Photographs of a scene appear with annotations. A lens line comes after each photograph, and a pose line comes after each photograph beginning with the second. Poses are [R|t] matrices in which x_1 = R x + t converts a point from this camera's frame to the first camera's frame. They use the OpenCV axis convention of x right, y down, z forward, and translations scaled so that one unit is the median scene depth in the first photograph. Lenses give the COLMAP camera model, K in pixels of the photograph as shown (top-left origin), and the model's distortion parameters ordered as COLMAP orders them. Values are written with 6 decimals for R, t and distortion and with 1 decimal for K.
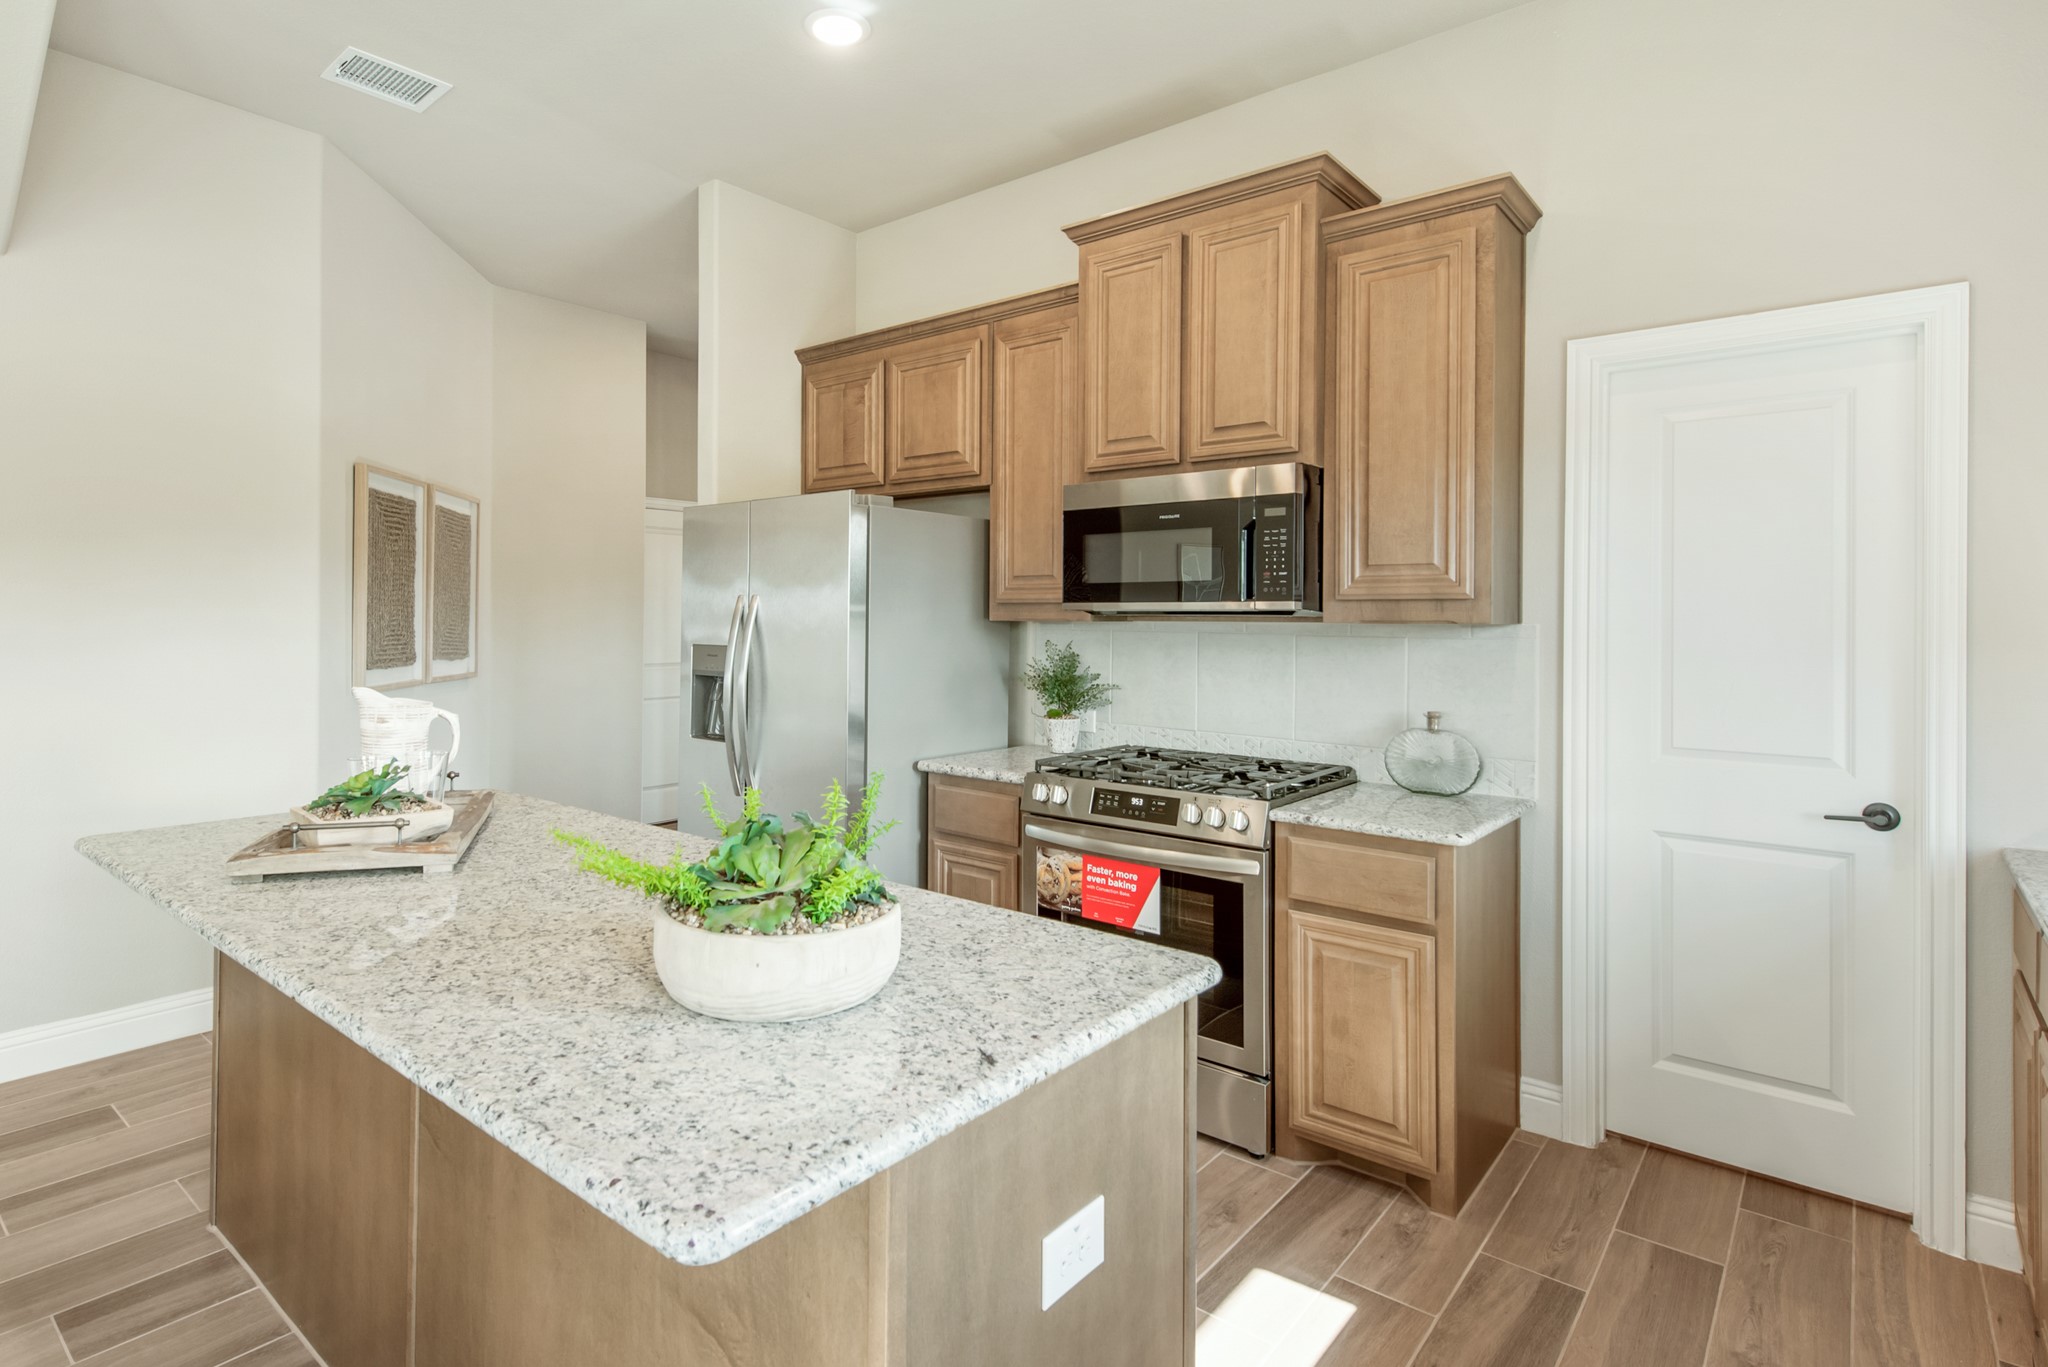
lens RADIAL K [[1034.0, 0, 958.5], [0, 1034.0, 619.2], [0, 0, 1]] dist [0.001802, 0.000069]
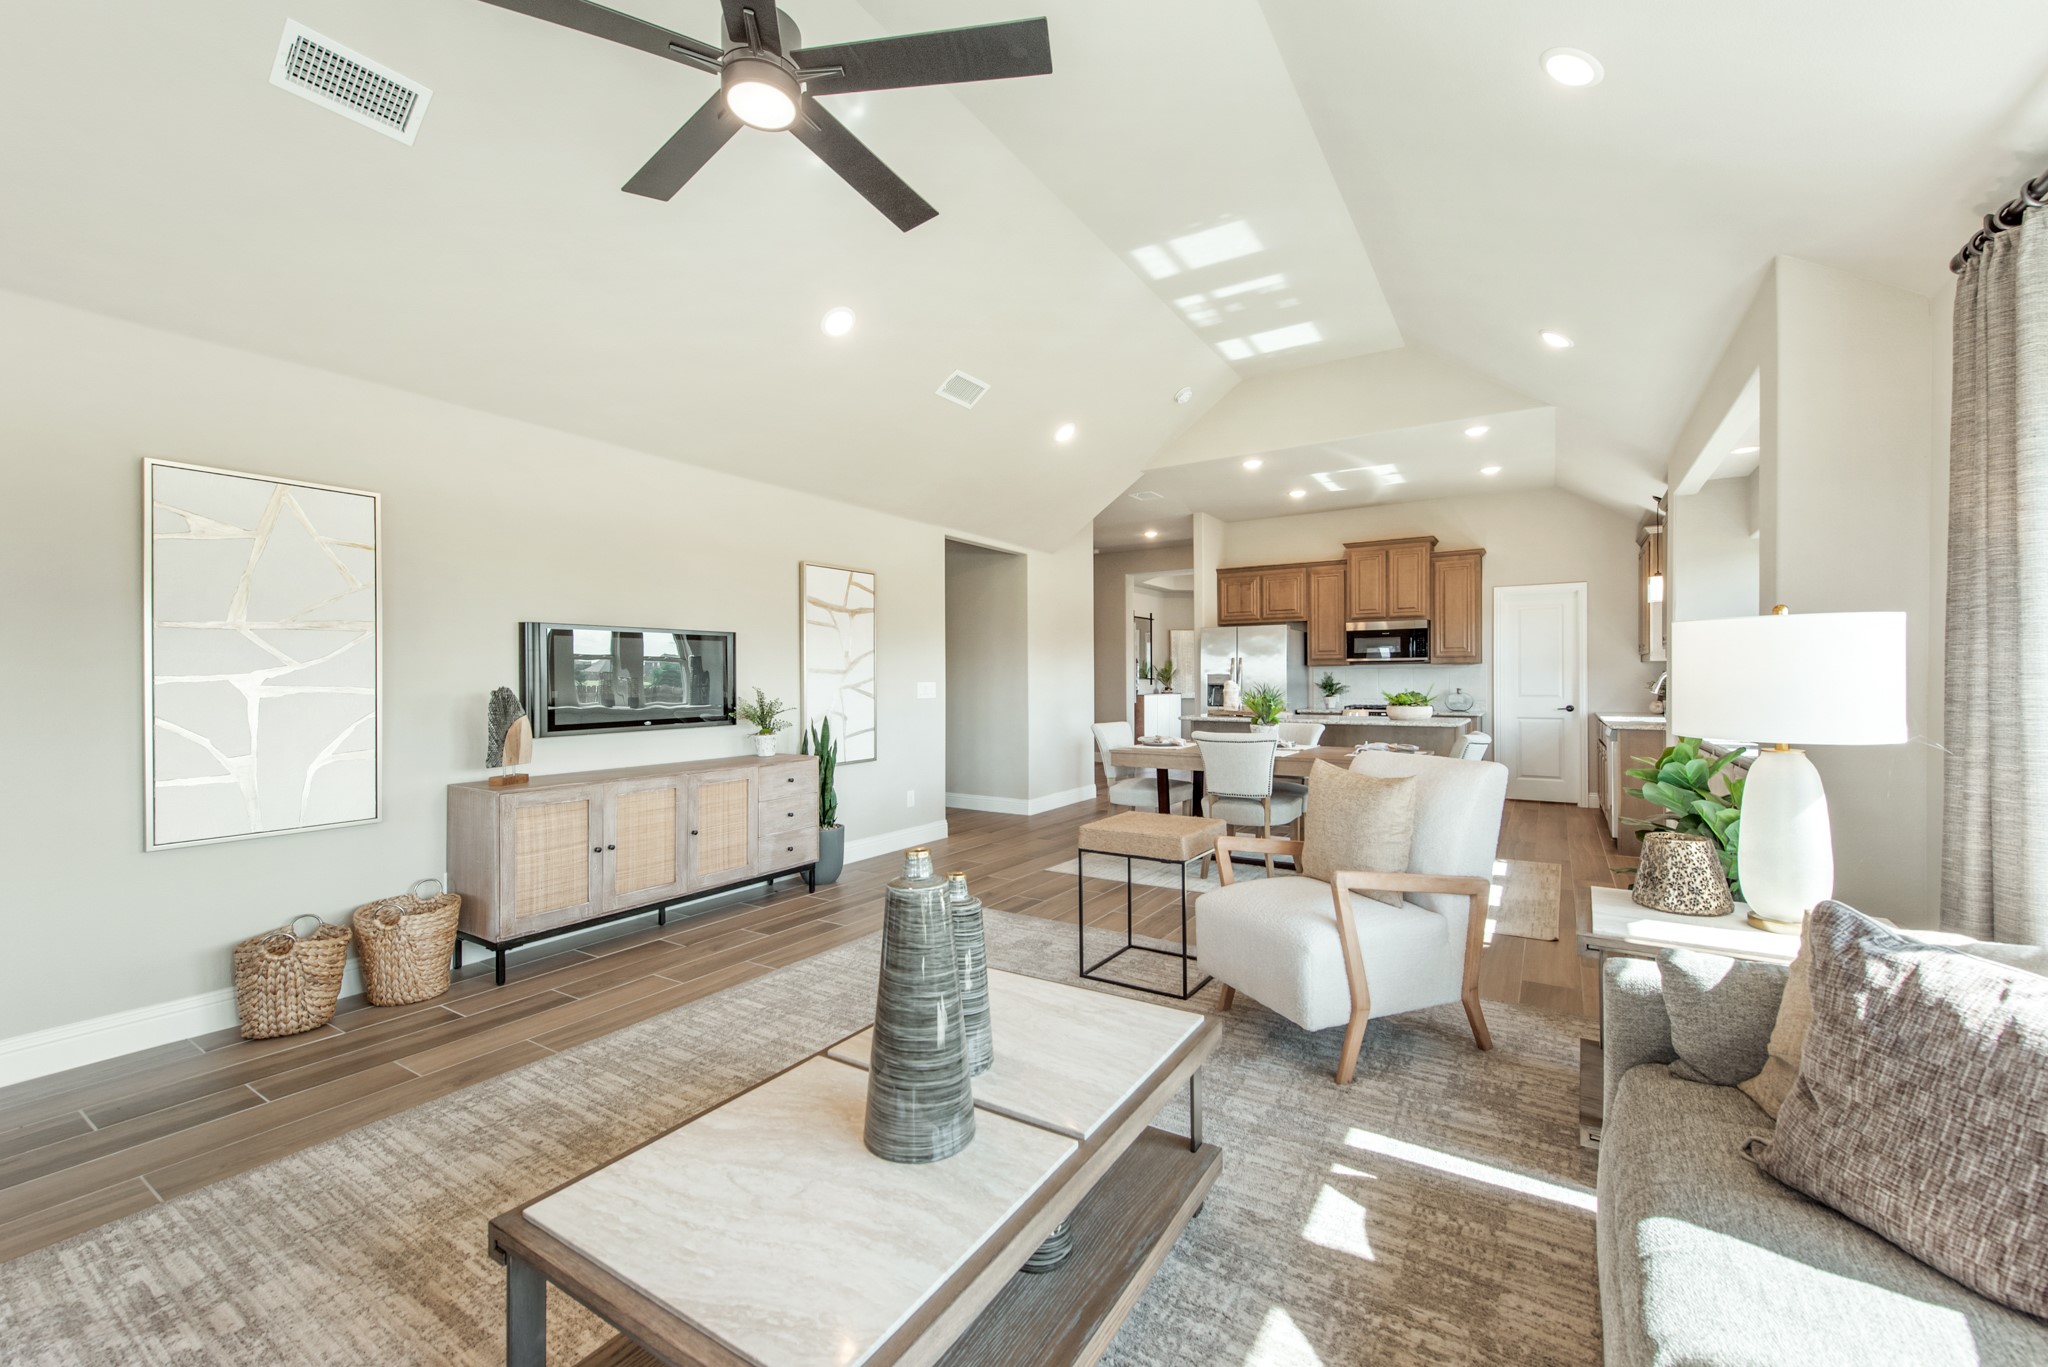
lens RADIAL K [[824.3, 0, 1024.0], [0, 824.3, 683.5], [0, 0, 1]] dist [0.000603, -0.000005]
pose [[0.989058, -0.010160, 0.147177, -1.407523], [0.010195, 0.999948, 0.000521, 0.054808], [-0.147175, 0.000985, 0.989110, -1.557941]]
